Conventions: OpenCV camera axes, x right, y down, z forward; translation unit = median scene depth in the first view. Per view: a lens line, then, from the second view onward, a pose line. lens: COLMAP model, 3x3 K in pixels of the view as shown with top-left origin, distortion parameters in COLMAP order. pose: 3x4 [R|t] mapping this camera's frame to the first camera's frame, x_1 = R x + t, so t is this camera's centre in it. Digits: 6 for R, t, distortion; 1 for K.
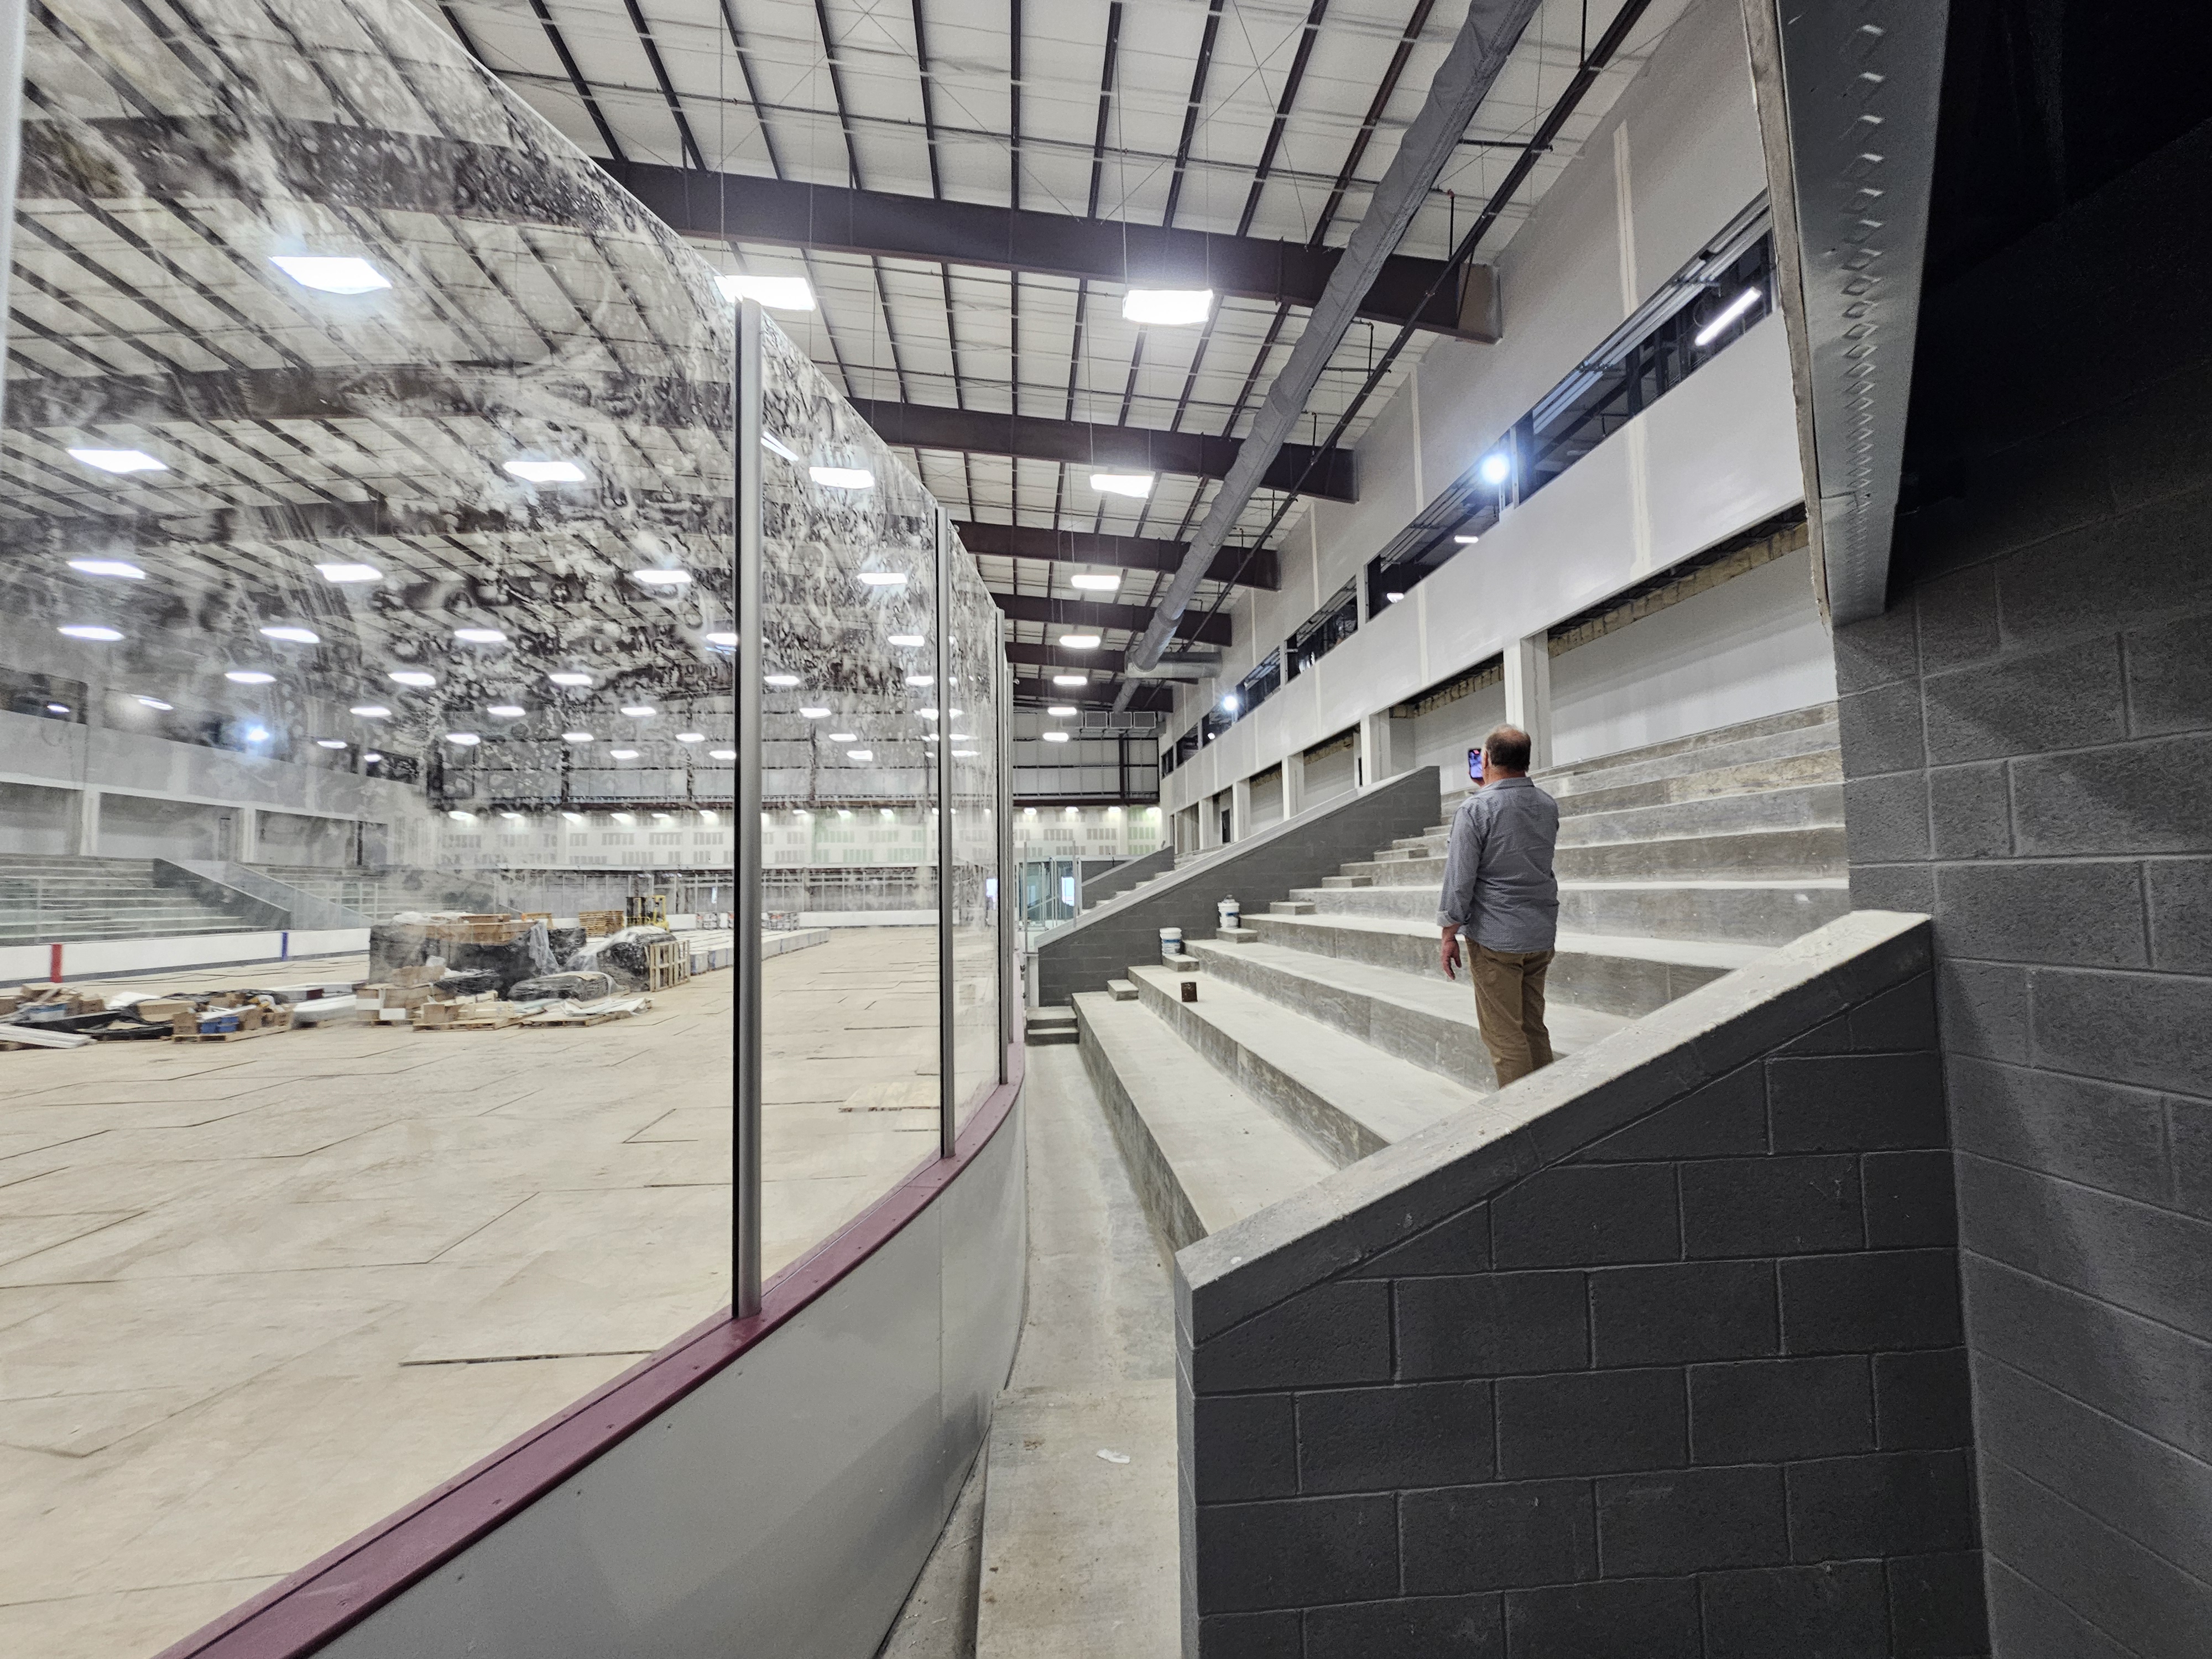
lens RADIAL K [[909.7, 0, 1097.1], [0, 909.7, 833.6], [0, 0, 1]] dist [-0.000264, 0.002769]
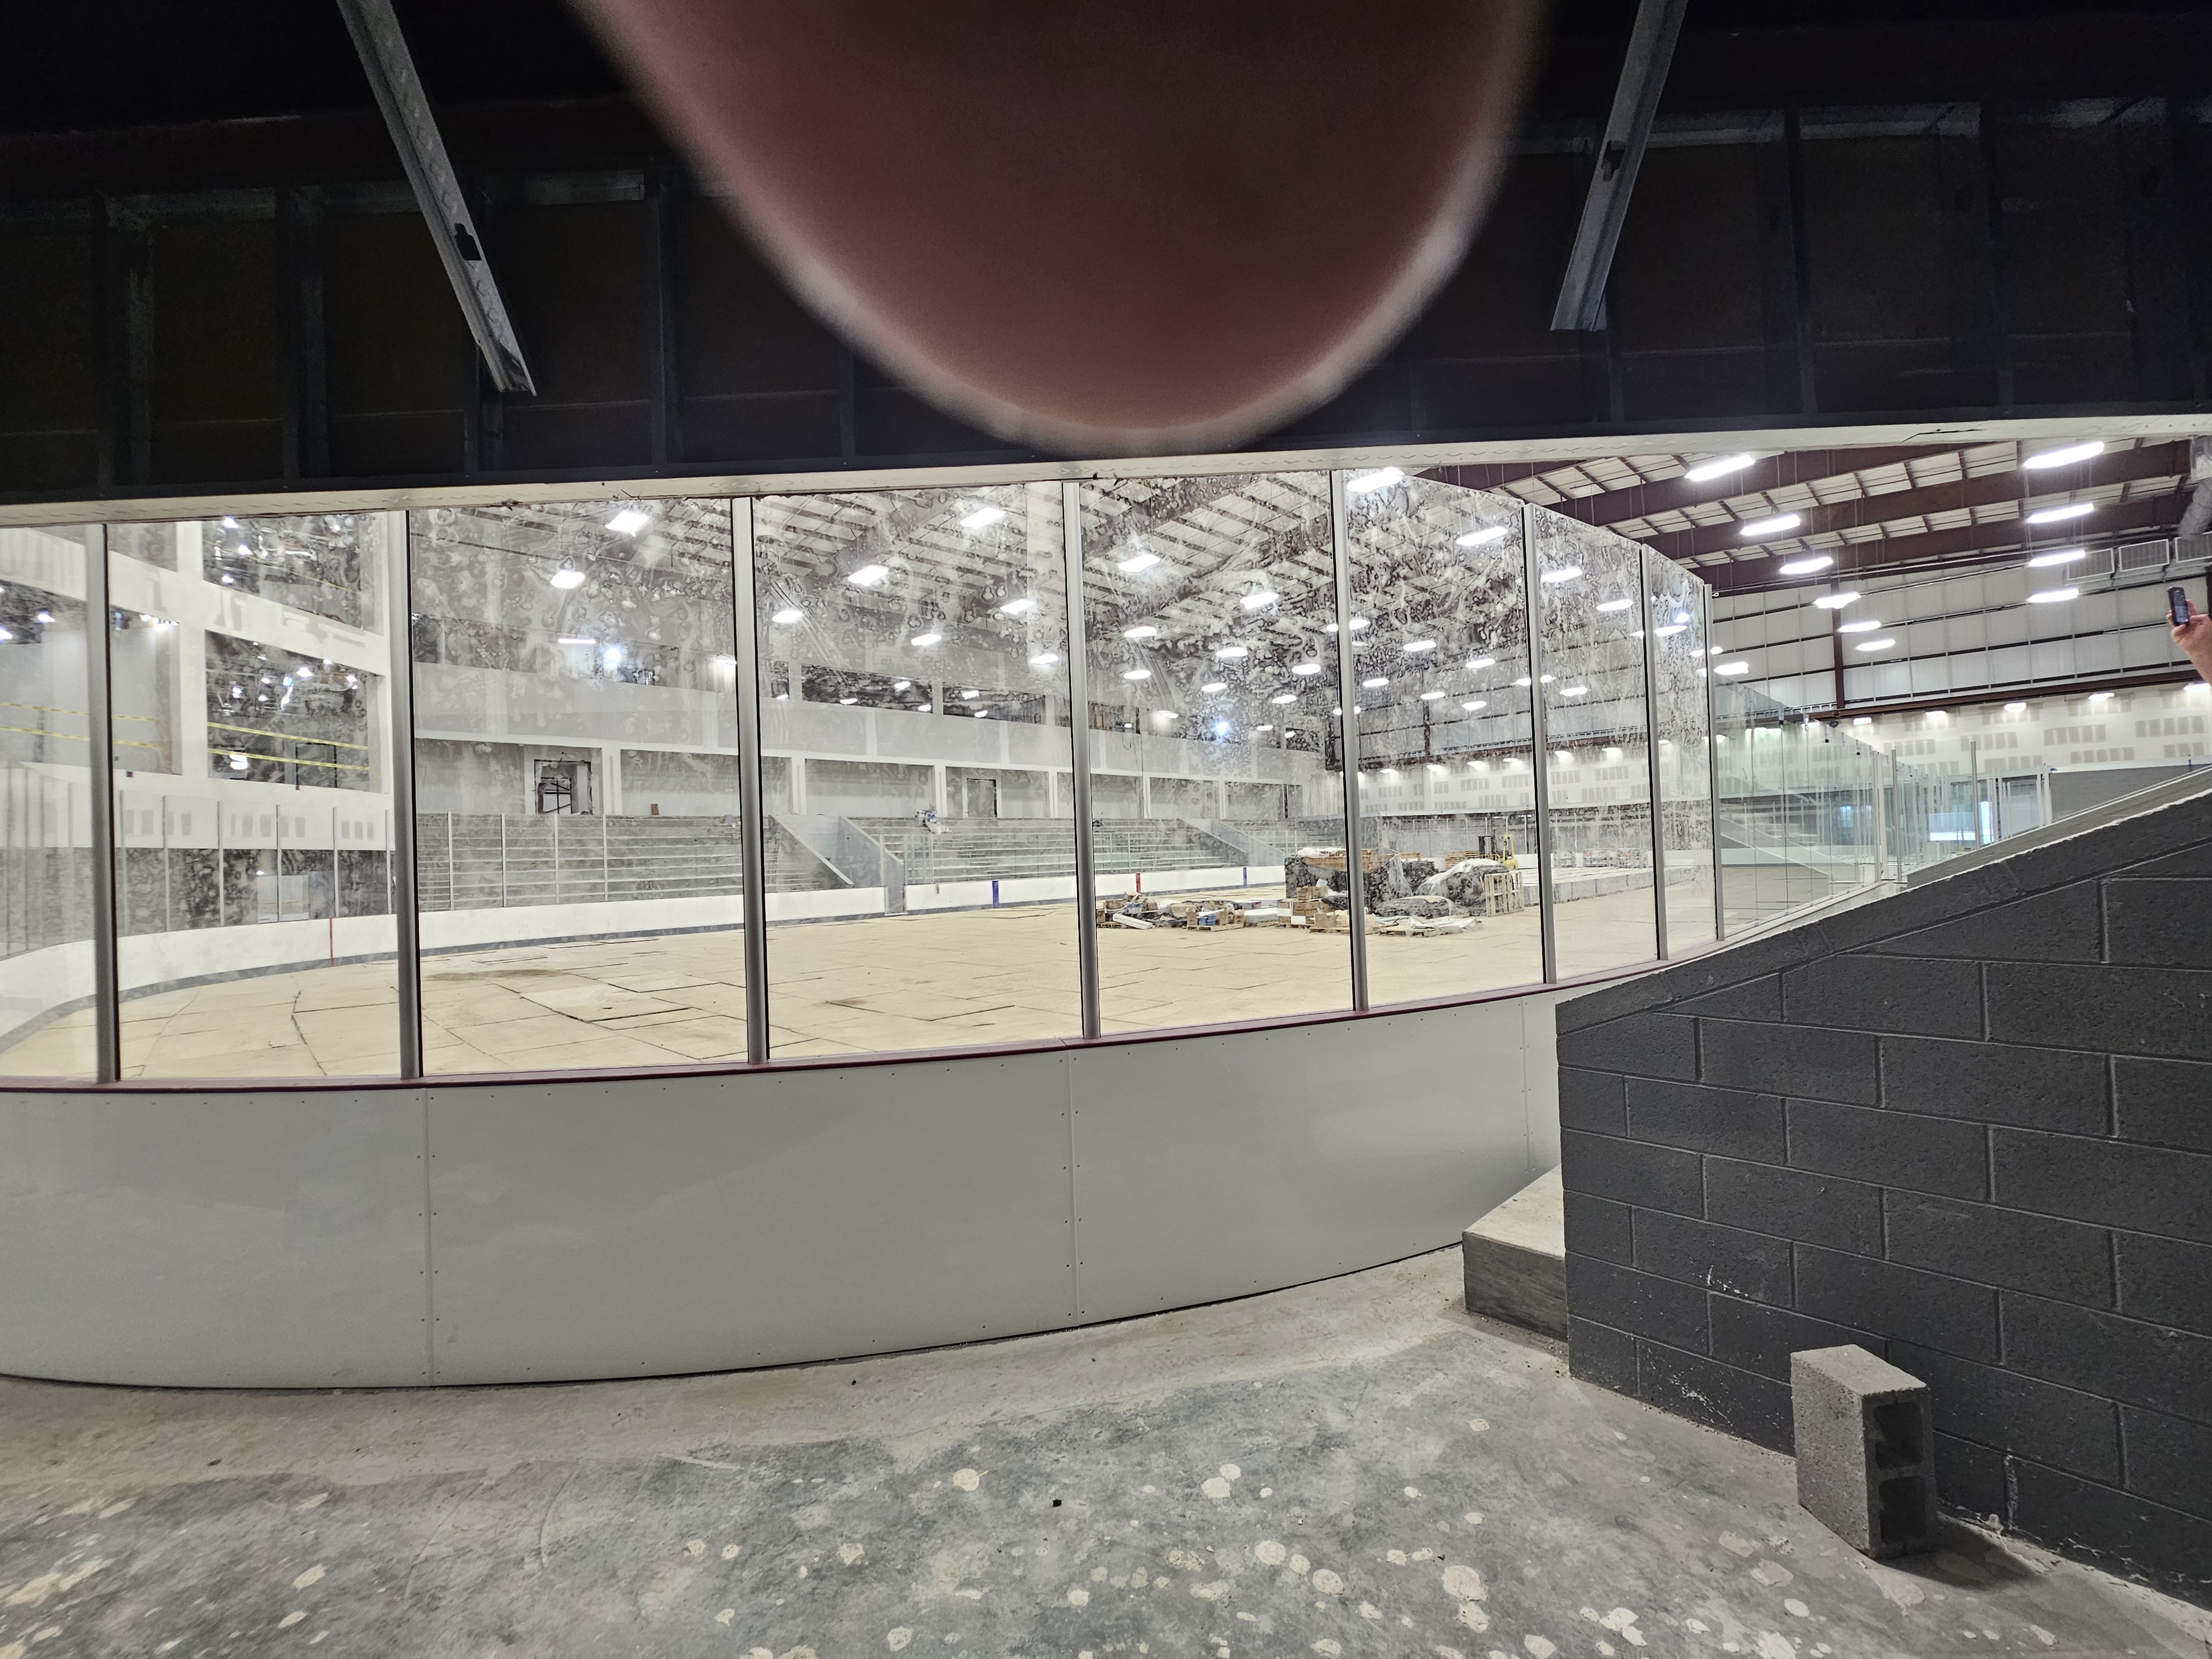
lens RADIAL K [[909.7, 0, 1097.1], [0, 909.7, 833.6], [0, 0, 1]] dist [-0.000264, 0.002769]
pose [[0.625288, -0.027371, -0.779914, 0.090232], [0.075206, 0.996847, 0.025312, 0.007630], [0.776762, -0.074482, 0.625375, -0.069927]]
